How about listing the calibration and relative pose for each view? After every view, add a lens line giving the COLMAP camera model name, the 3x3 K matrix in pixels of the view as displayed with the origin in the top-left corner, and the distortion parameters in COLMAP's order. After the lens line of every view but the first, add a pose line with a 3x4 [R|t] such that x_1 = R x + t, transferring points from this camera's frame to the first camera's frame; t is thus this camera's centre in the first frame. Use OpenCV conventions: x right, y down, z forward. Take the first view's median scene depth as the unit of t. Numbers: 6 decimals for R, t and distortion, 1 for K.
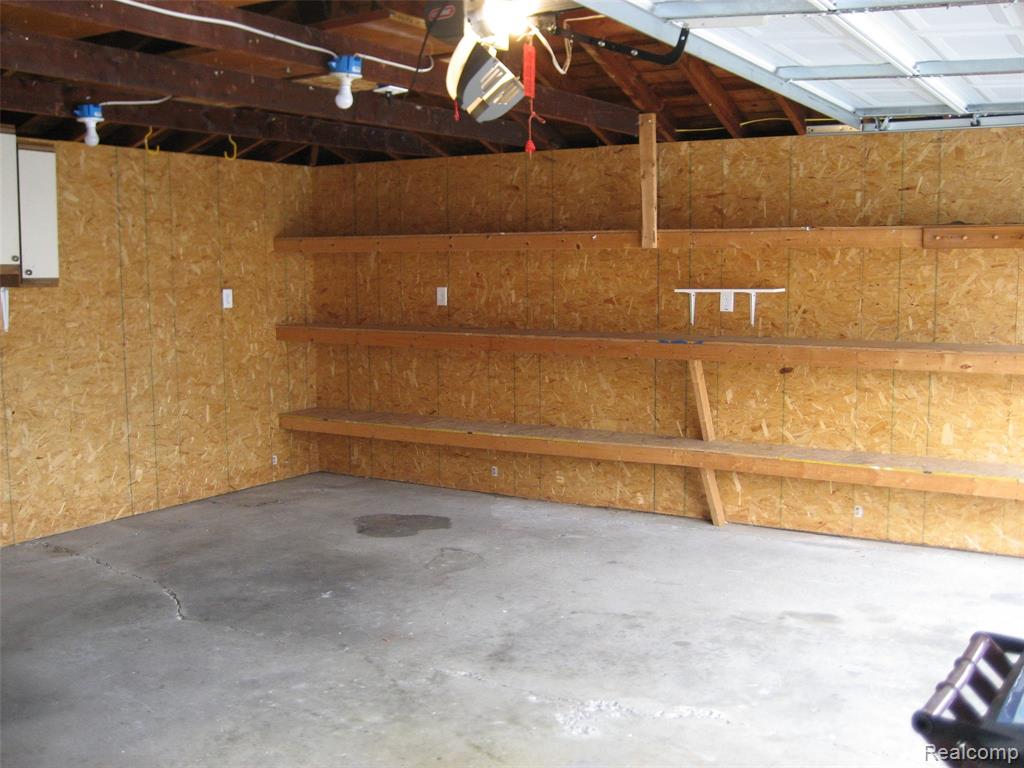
lens RADIAL K [[1046.6, 0, 512.6], [0, 1046.6, 383.7], [0, 0, 1]] dist [-0.072480, 0.000000]
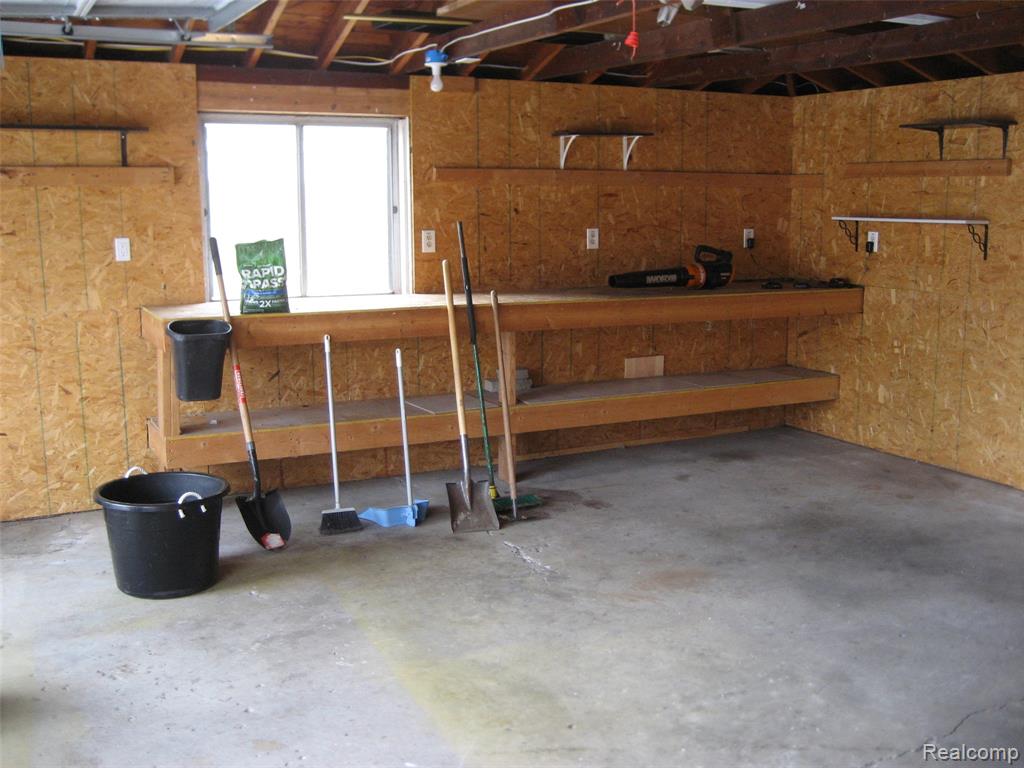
lens RADIAL K [[1046.6, 0, 512.3], [0, 1046.6, 383.7], [0, 0, 1]] dist [-0.072480, 0.000000]
pose [[-0.507973, 0.153265, -0.847628, 0.654374], [-0.092177, 0.968720, 0.230400, -0.144273], [0.856427, 0.195169, -0.477956, 1.235448]]
